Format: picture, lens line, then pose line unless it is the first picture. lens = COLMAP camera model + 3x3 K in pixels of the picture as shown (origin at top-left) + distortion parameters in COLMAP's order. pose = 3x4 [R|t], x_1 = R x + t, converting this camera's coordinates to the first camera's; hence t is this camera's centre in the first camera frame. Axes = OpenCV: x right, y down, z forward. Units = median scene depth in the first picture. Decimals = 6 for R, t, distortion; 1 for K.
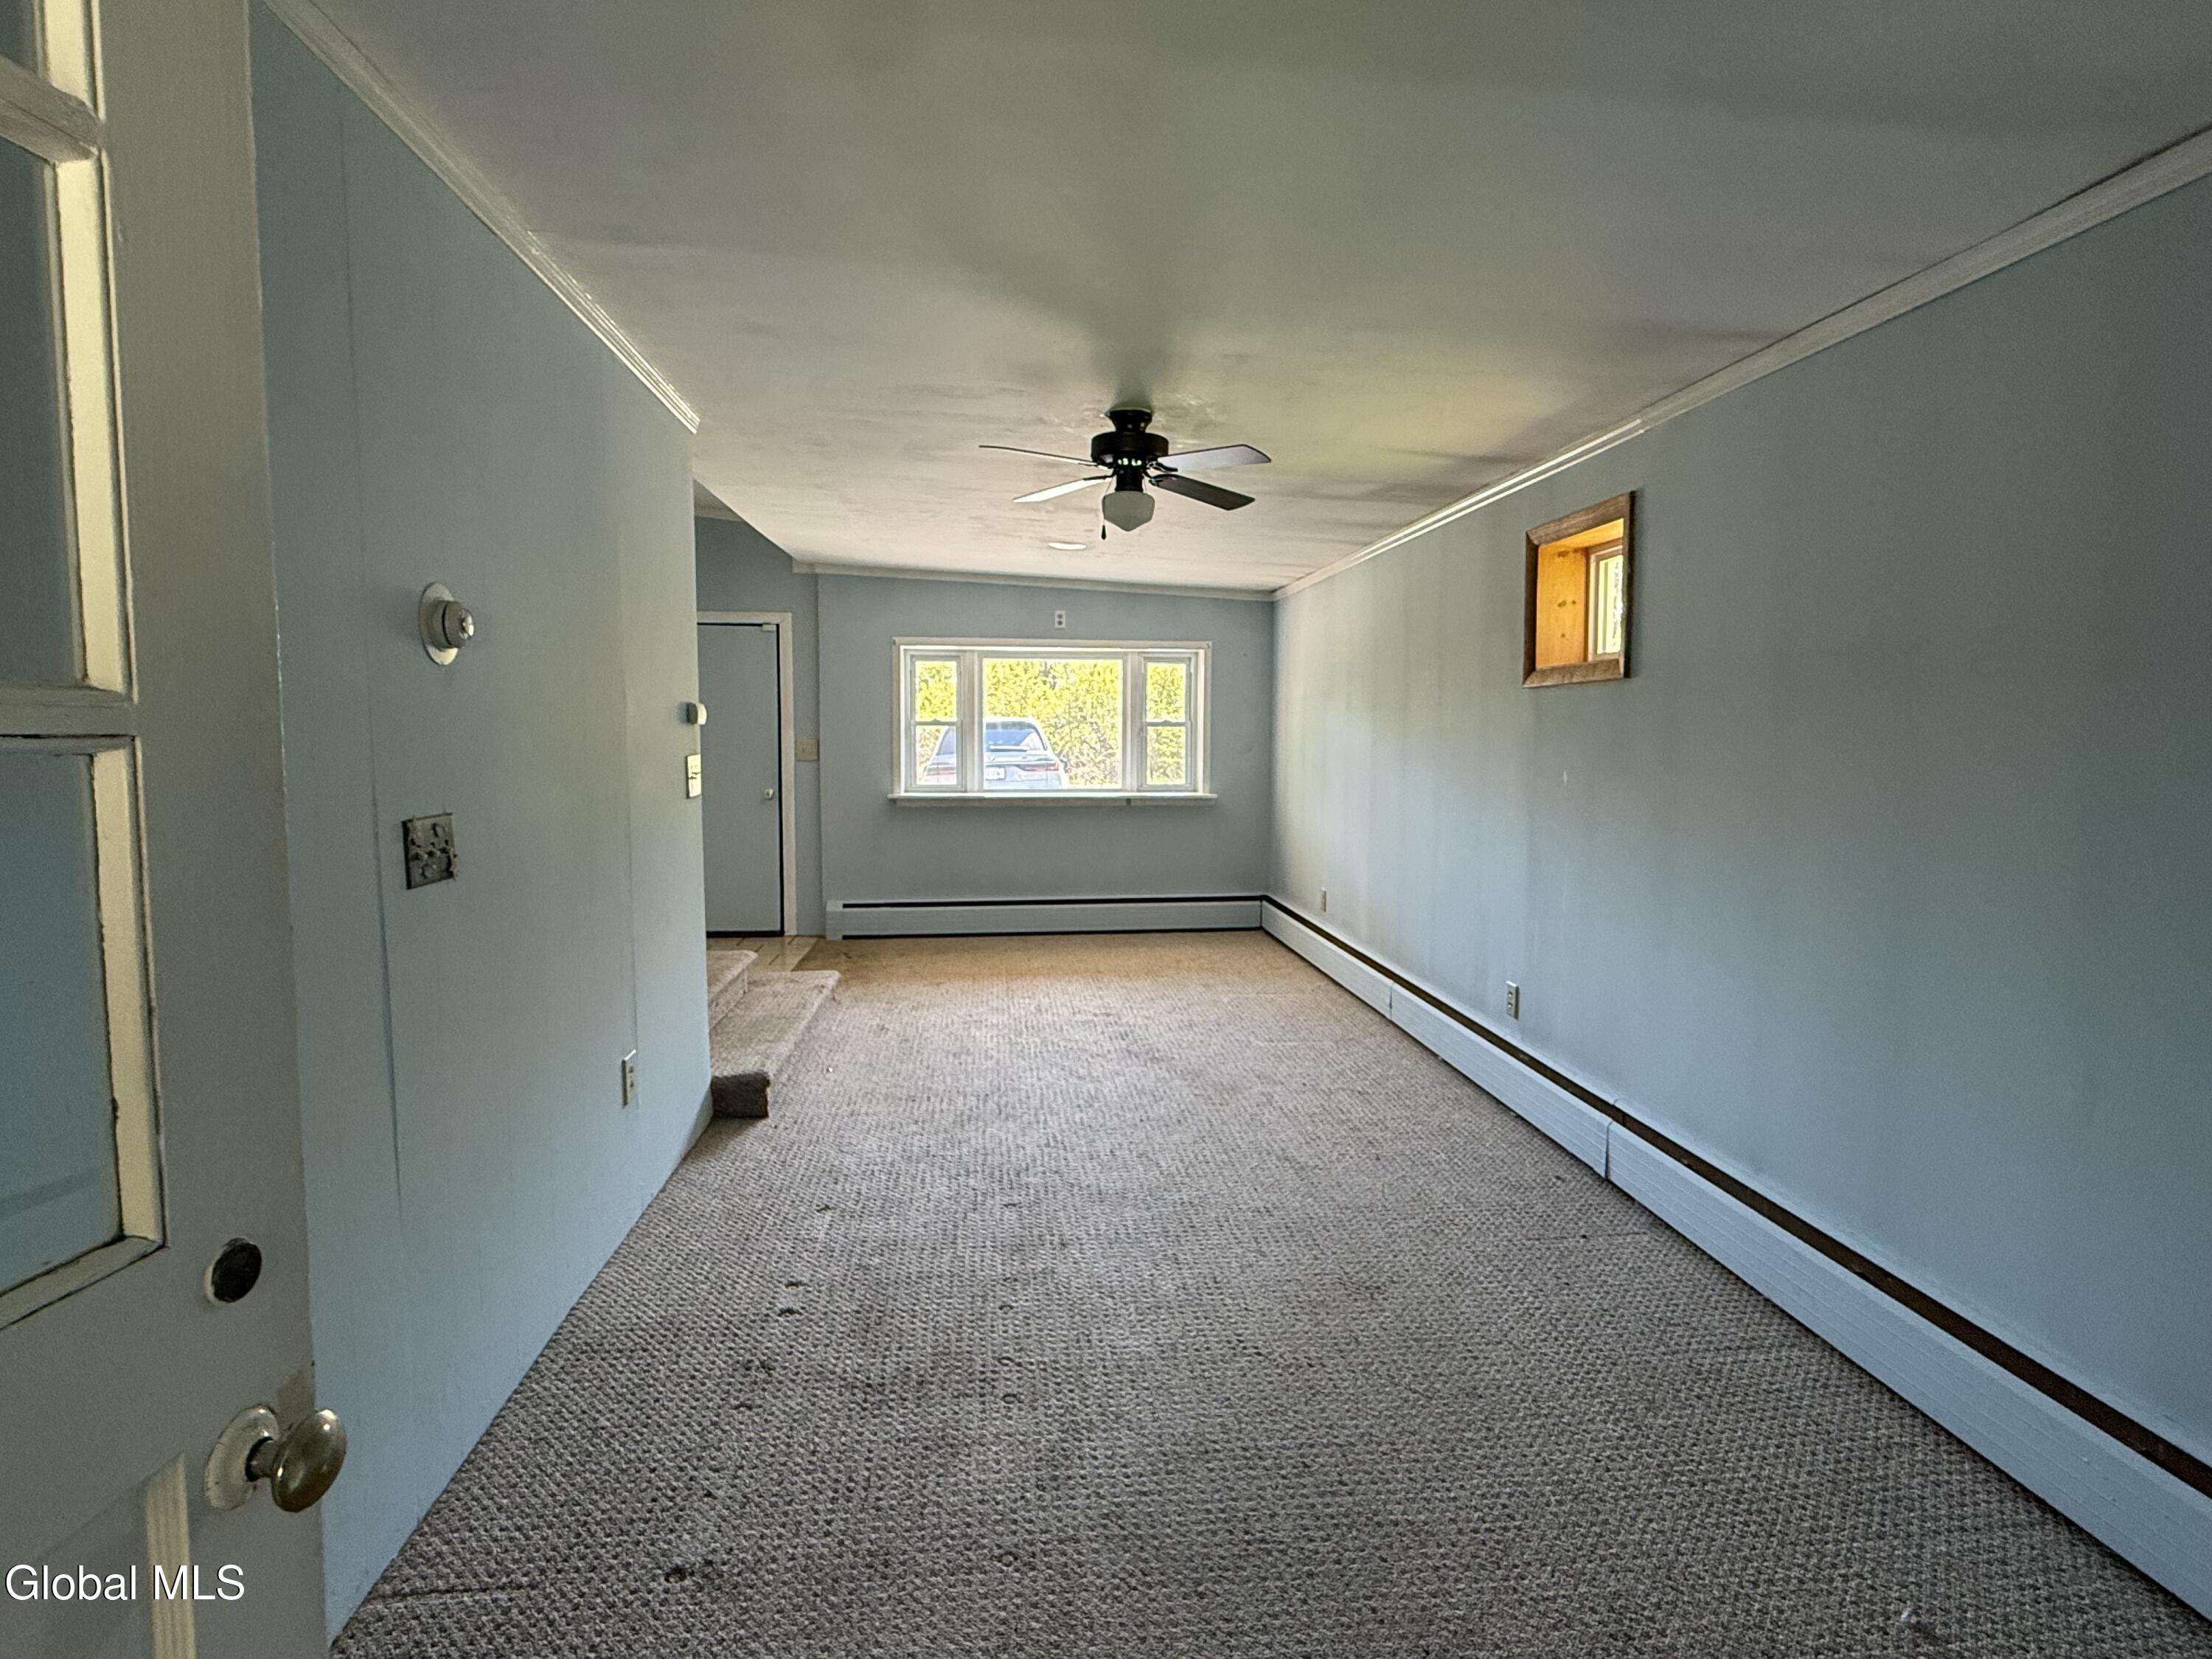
lens RADIAL K [[1170.3, 0, 1106.0], [0, 1170.3, 829.5], [0, 0, 1]] dist [0.000715, 0.000173]
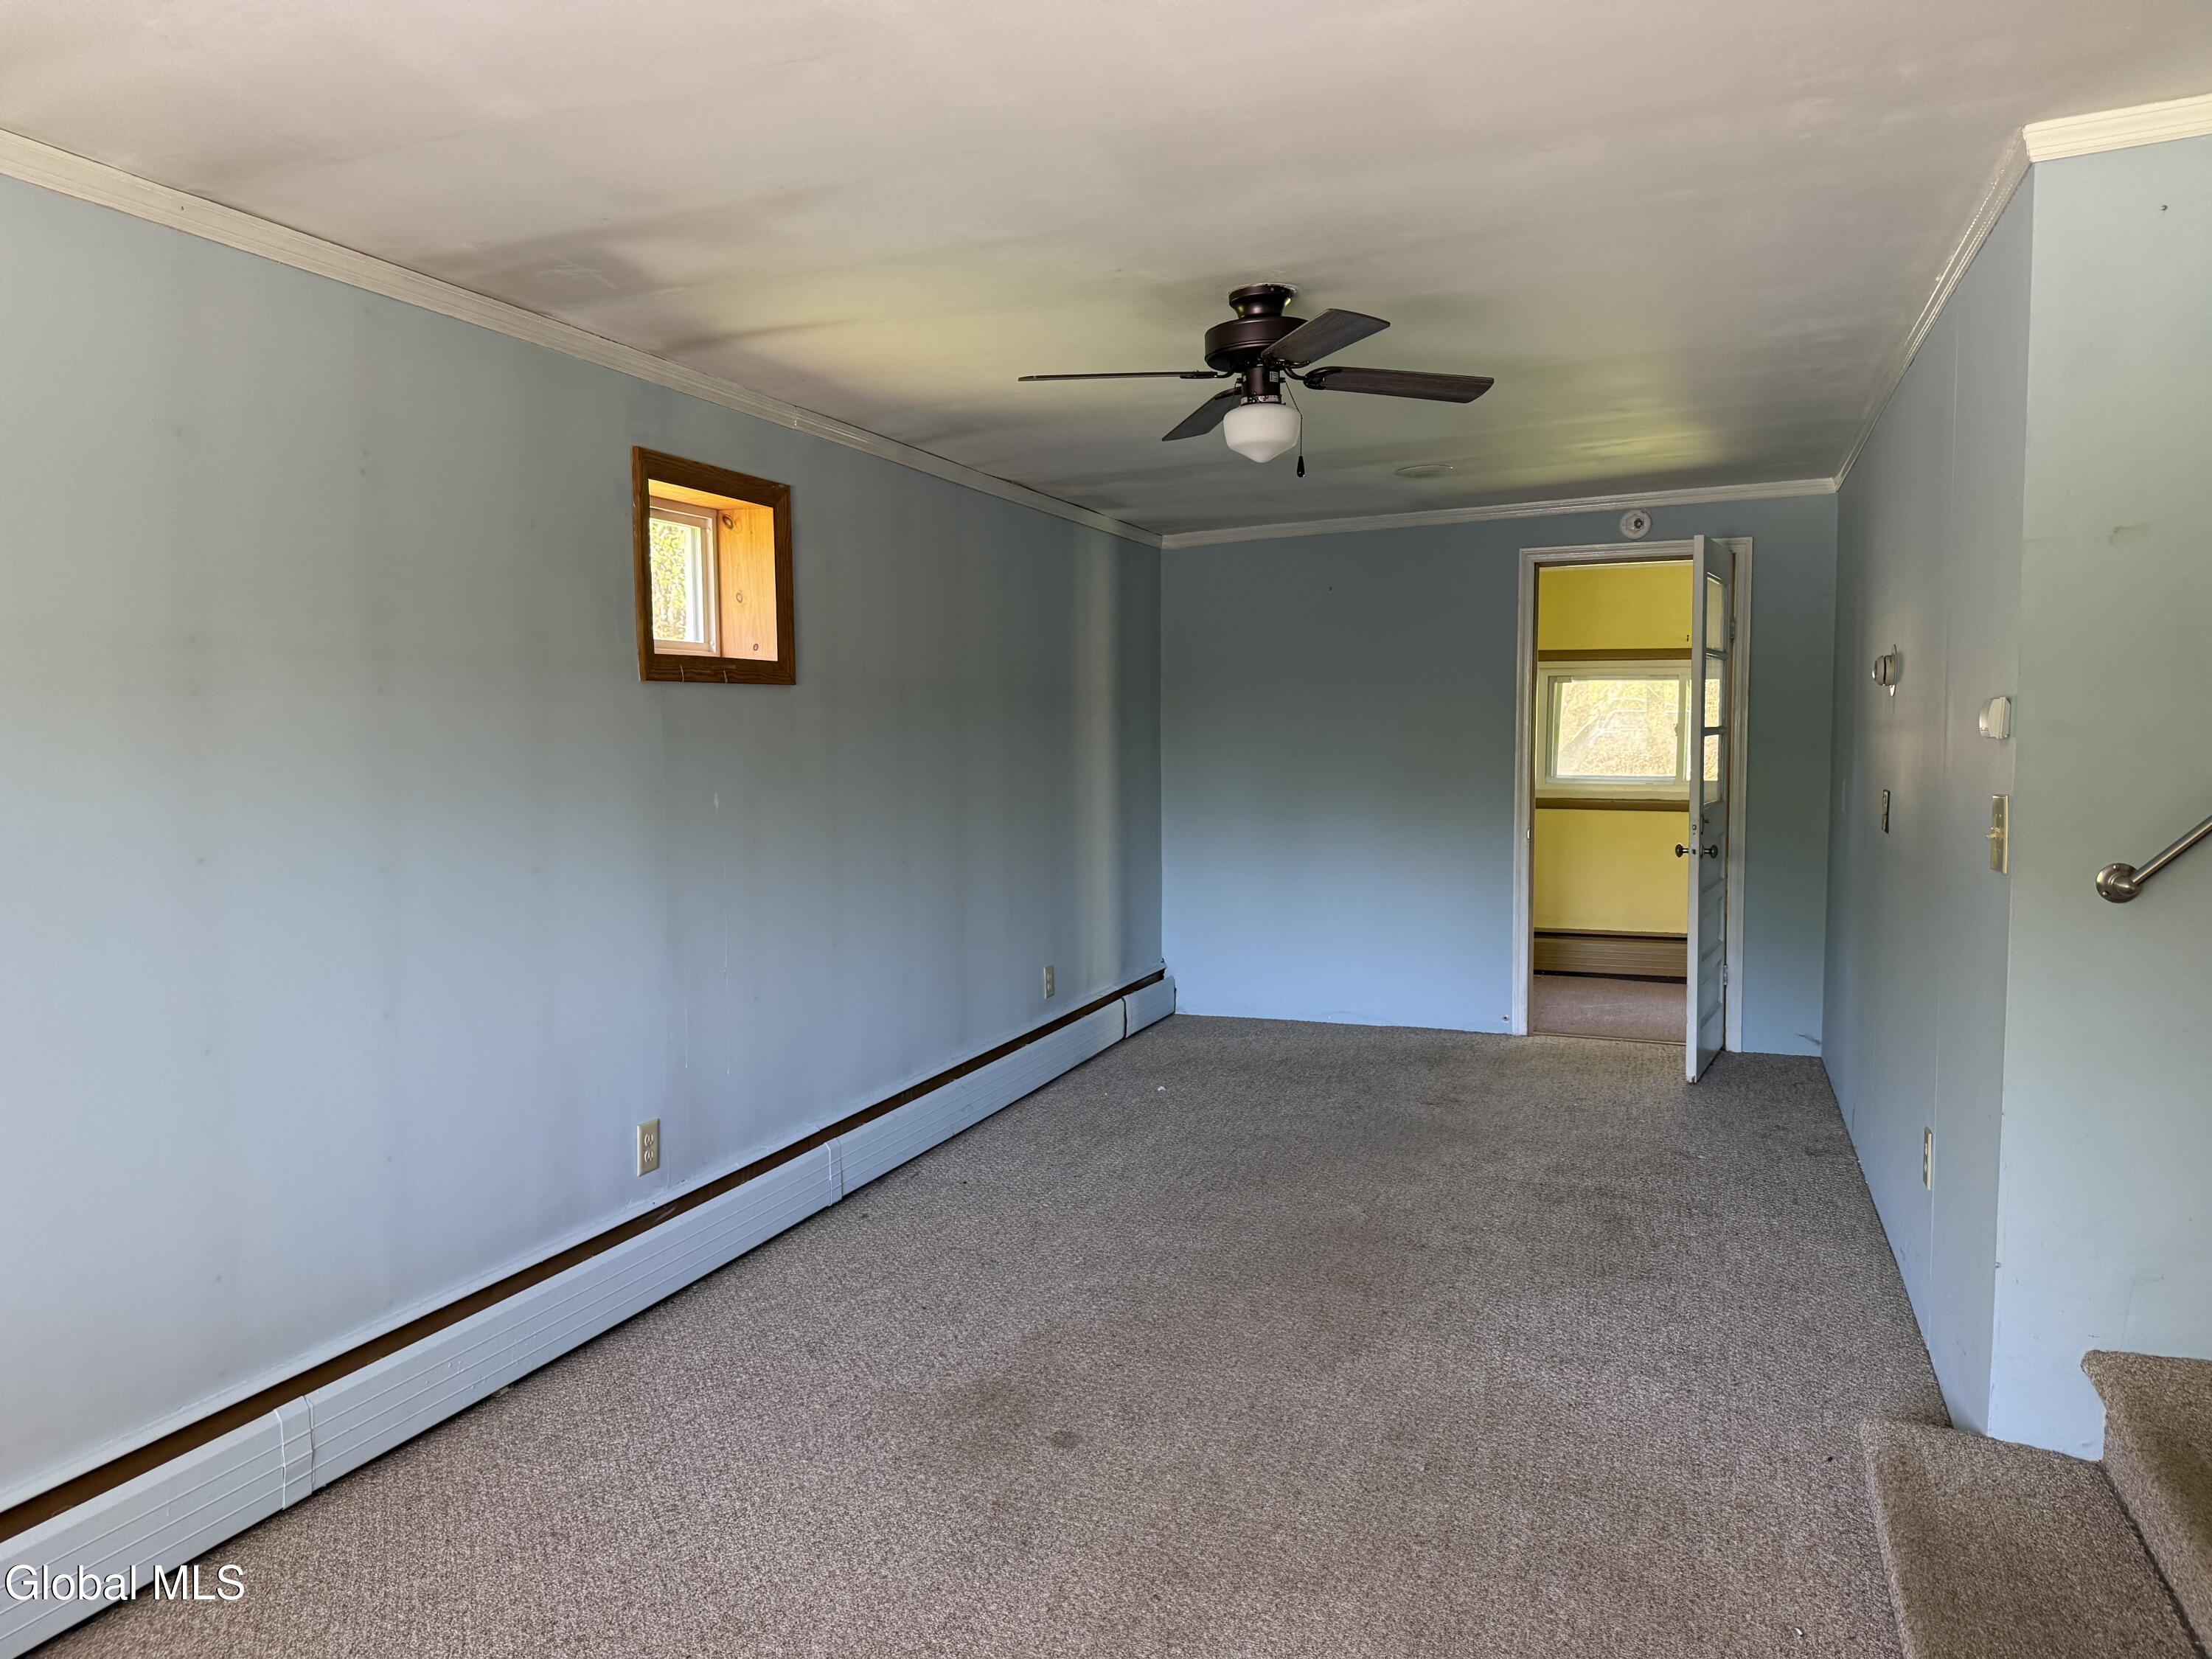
lens RADIAL K [[1570.4, 0, 1106.0], [0, 1570.4, 829.5], [0, 0, 1]] dist [0.171423, -0.240235]
pose [[-0.895429, -0.032866, 0.443989, -0.343196], [0.035852, 0.988709, 0.145495, -0.187284], [-0.443758, 0.146199, -0.884141, 1.995424]]
